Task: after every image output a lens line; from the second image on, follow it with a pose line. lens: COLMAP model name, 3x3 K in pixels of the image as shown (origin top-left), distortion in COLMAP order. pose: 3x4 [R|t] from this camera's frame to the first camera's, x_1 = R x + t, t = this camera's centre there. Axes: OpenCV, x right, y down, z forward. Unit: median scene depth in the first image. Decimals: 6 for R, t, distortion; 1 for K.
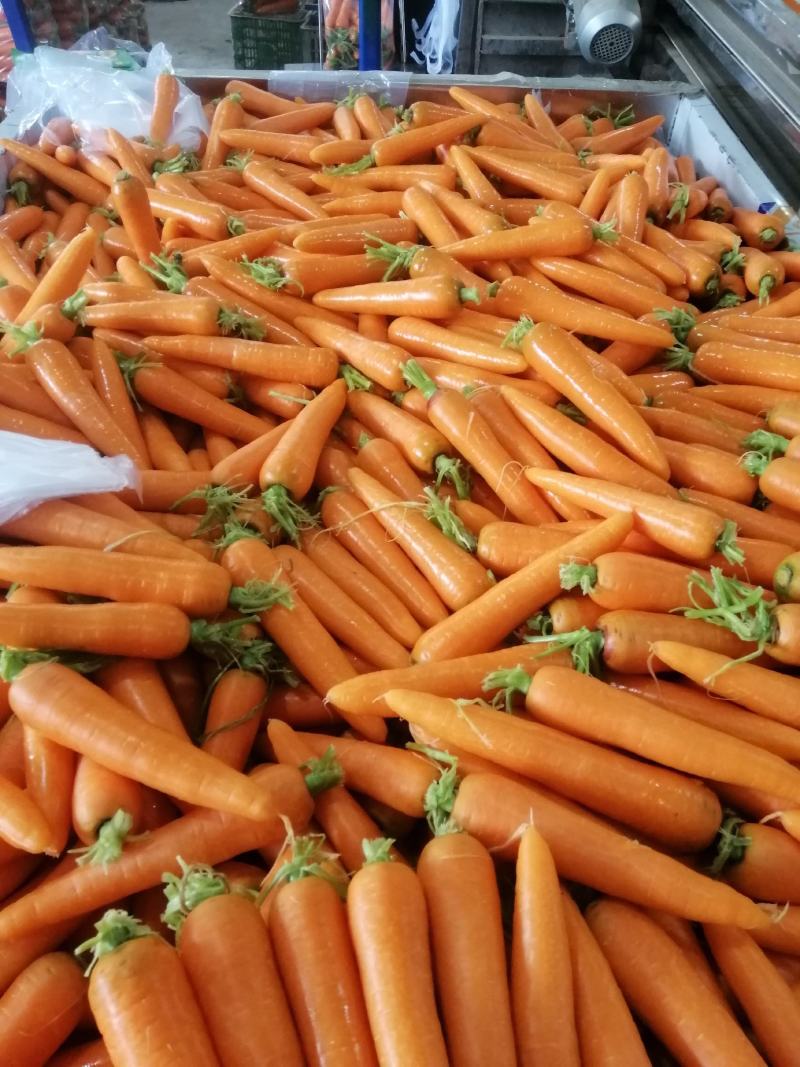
lens RADIAL K [[767.9, 0, 400.0], [0, 767.9, 533.5], [0, 0, 1]] dist [0.042671, -0.060276]
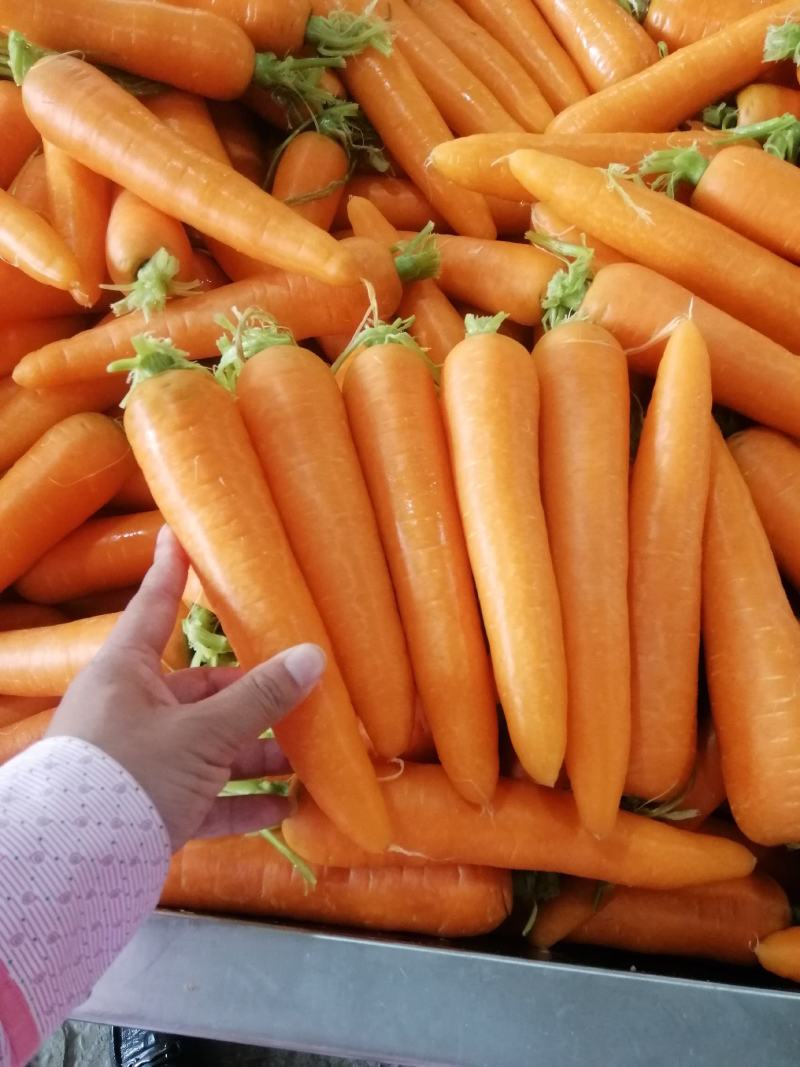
lens RADIAL K [[767.9, 0, 400.0], [0, 767.9, 533.5], [0, 0, 1]] dist [0.042671, -0.060276]
pose [[0.991414, 0.124271, -0.040692, -0.050908], [-0.100361, 0.922613, 0.372442, 0.290766], [0.083826, -0.365160, 0.927163, 0.172223]]
